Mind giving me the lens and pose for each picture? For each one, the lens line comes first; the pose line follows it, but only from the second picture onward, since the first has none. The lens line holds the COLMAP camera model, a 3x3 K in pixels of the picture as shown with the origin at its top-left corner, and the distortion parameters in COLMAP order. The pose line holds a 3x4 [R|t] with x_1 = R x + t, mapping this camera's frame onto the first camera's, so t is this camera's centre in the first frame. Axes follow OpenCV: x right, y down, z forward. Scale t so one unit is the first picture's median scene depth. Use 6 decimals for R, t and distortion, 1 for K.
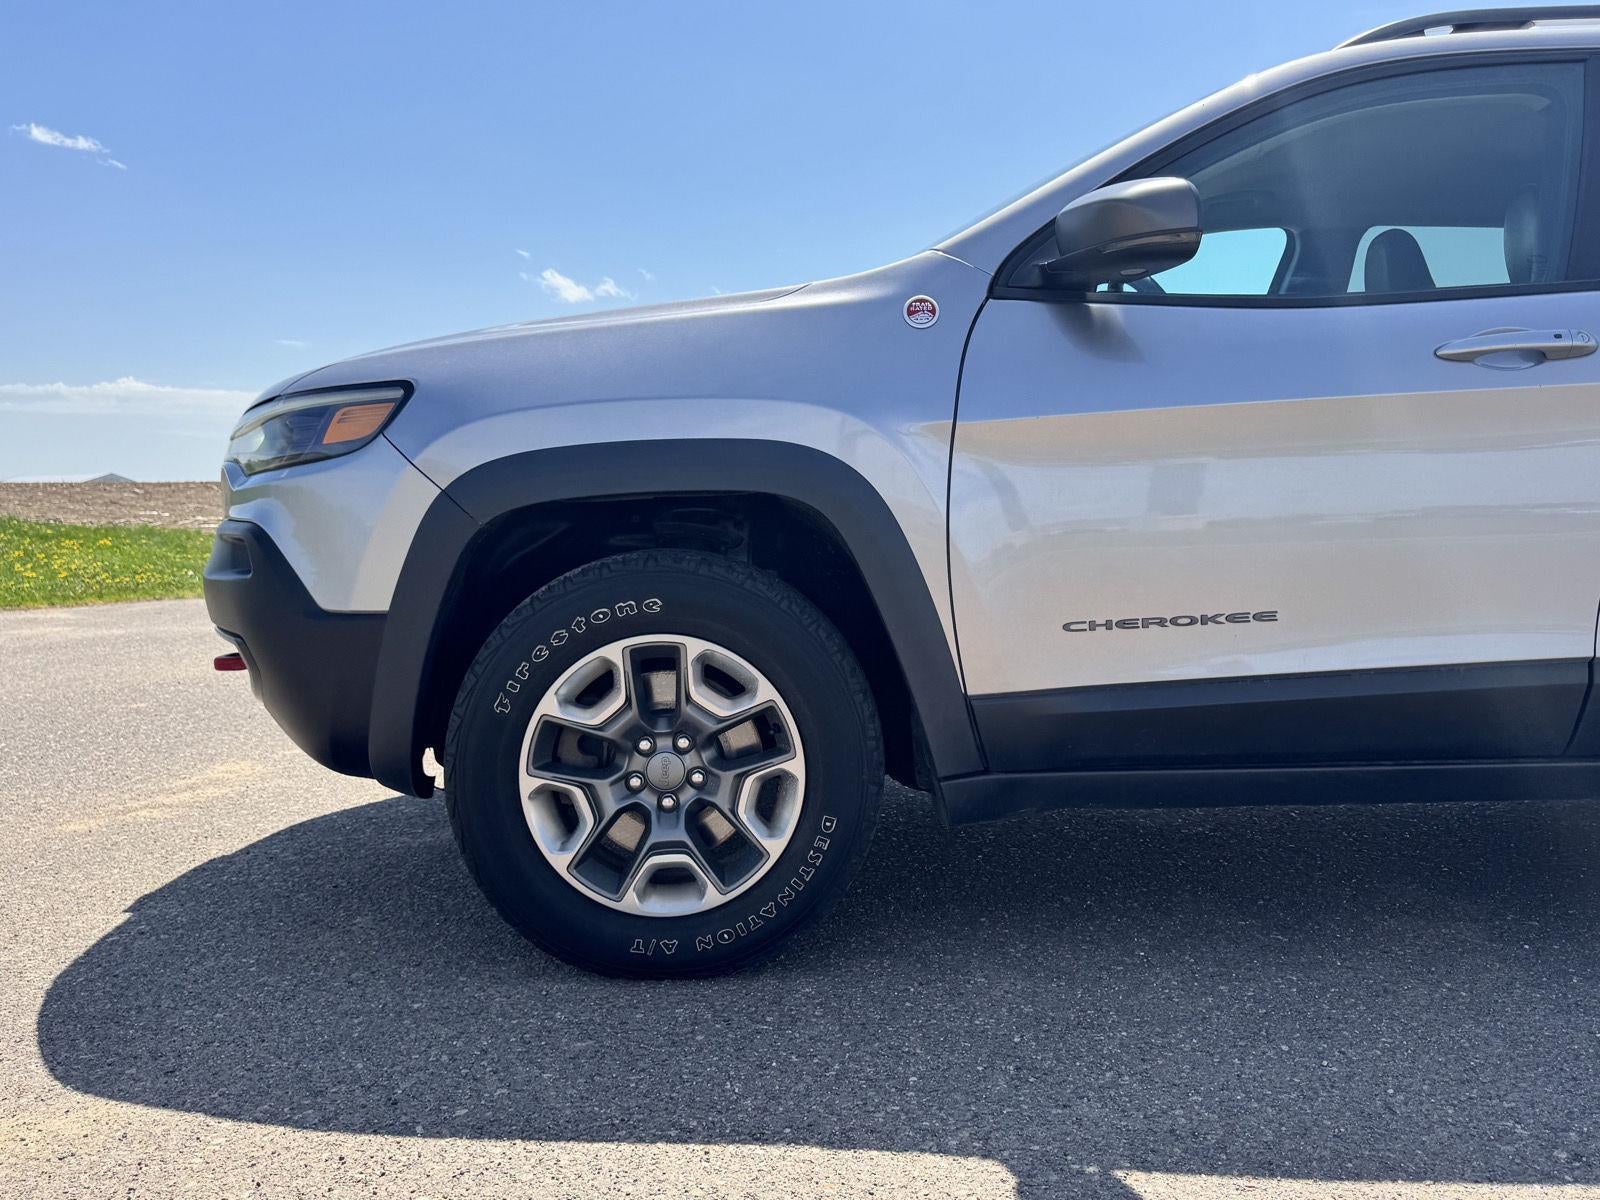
lens RADIAL K [[1337.6, 0, 796.6], [0, 1337.6, 615.7], [0, 0, 1]] dist [0.059709, -0.057174]
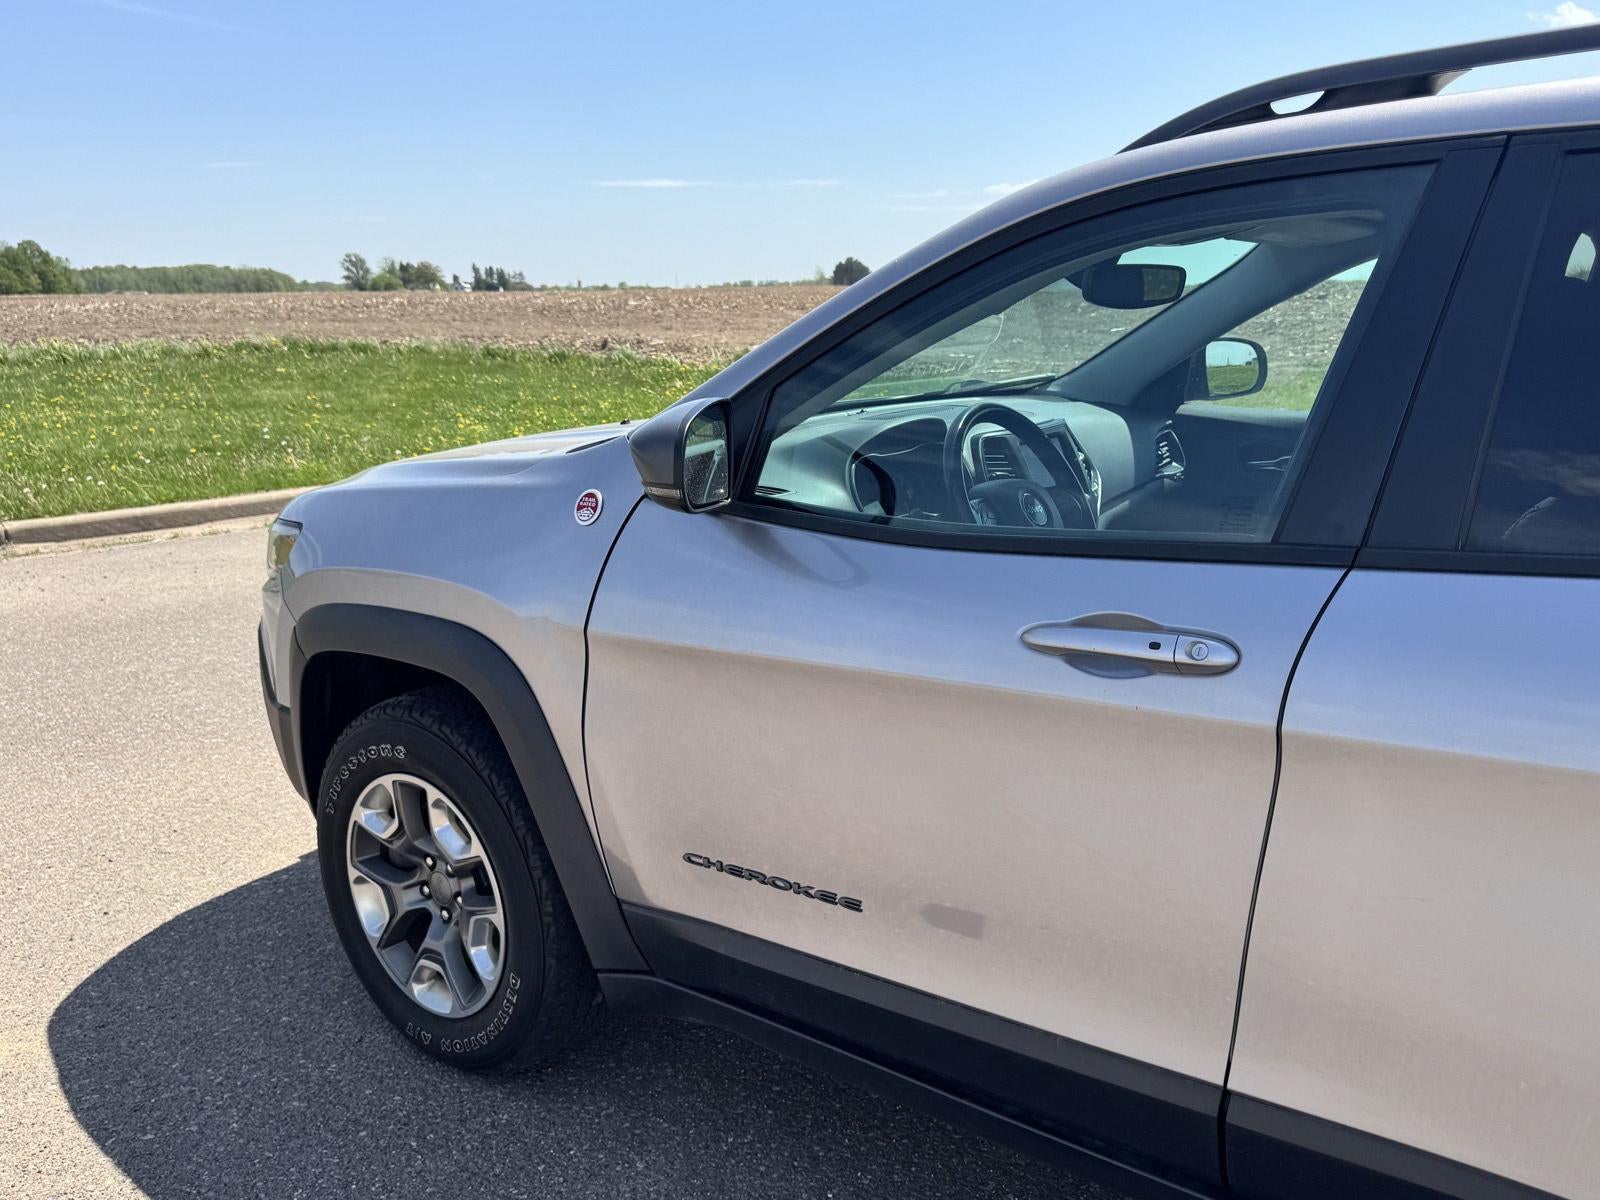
lens RADIAL K [[1337.6, 0, 780.4], [0, 1337.6, 603.8], [0, 0, 1]] dist [0.059709, -0.057174]
pose [[0.775184, 0.131664, -0.617863, 0.800801], [-0.044657, 0.987014, 0.154301, -0.311190], [0.630155, -0.092020, 0.770997, 0.334729]]
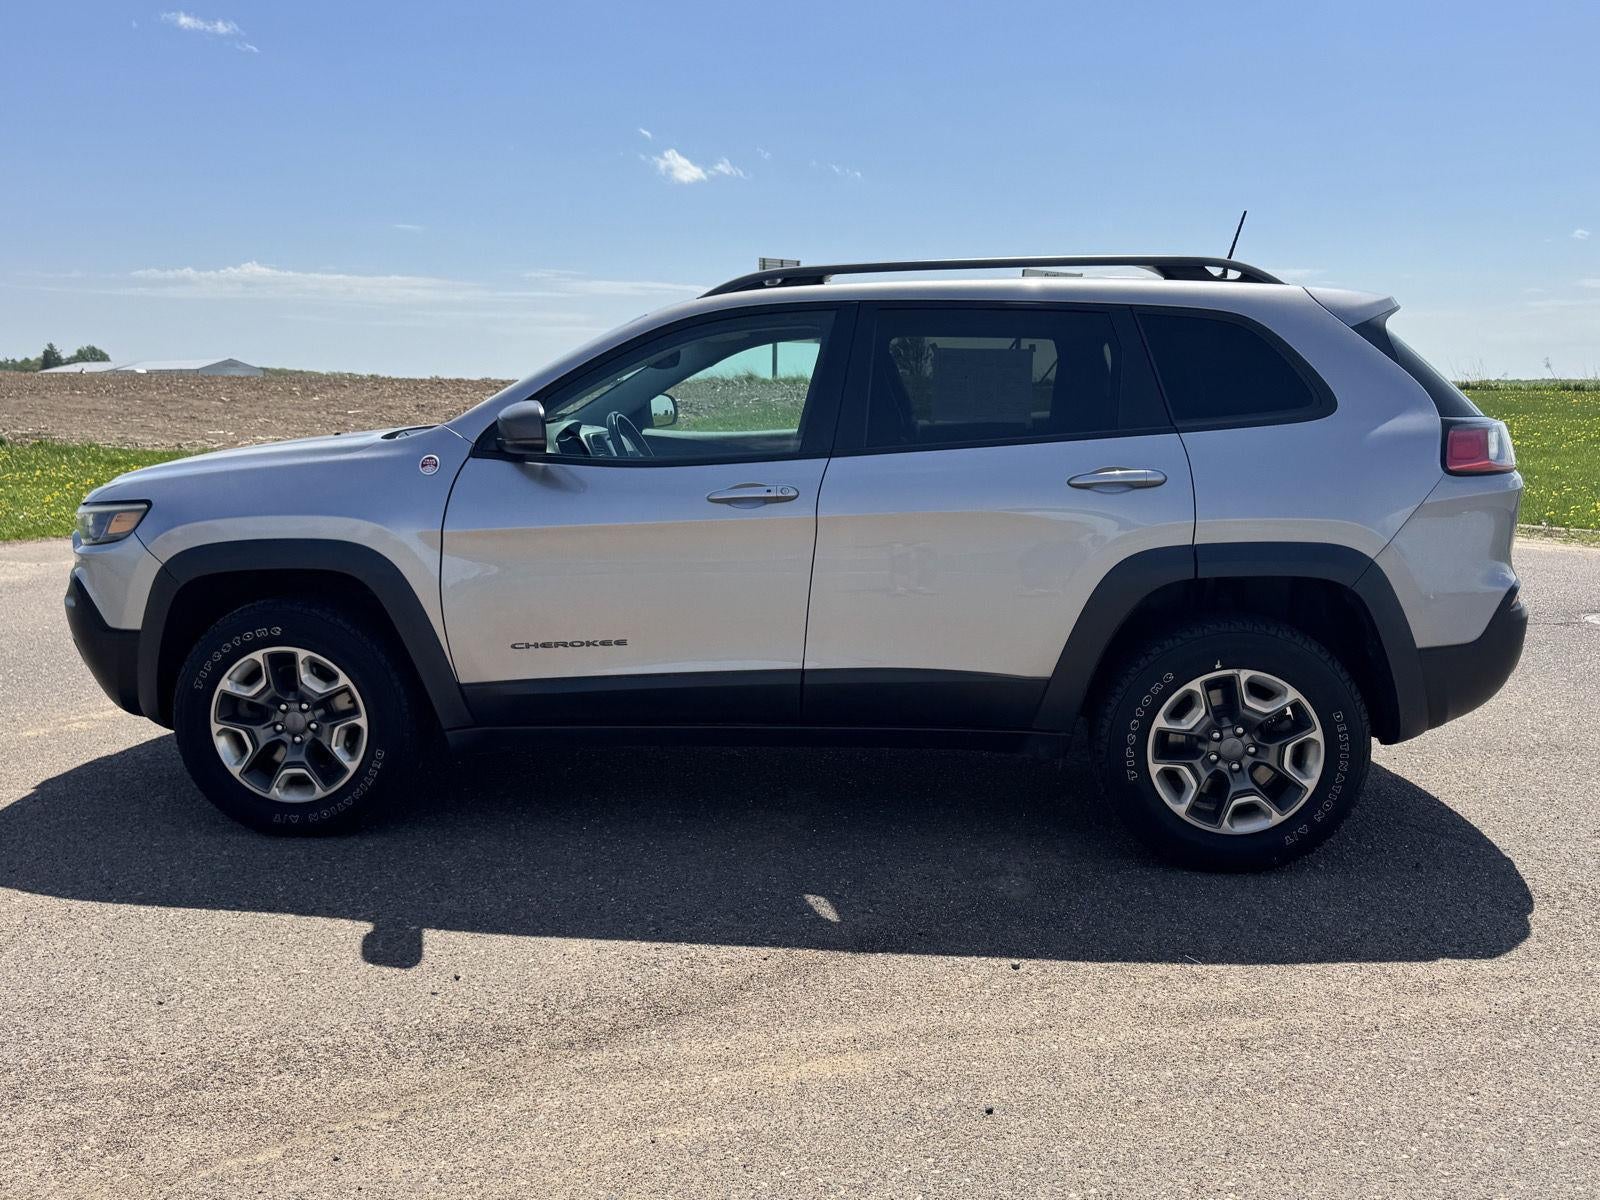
lens RADIAL K [[1337.6, 0, 813.3], [0, 1337.6, 592.0], [0, 0, 1]] dist [0.059709, -0.057174]
pose [[0.997351, 0.016916, -0.070749, 0.714682], [-0.012049, 0.997567, 0.068658, -0.187114], [0.071738, -0.067624, 0.995128, -0.716448]]
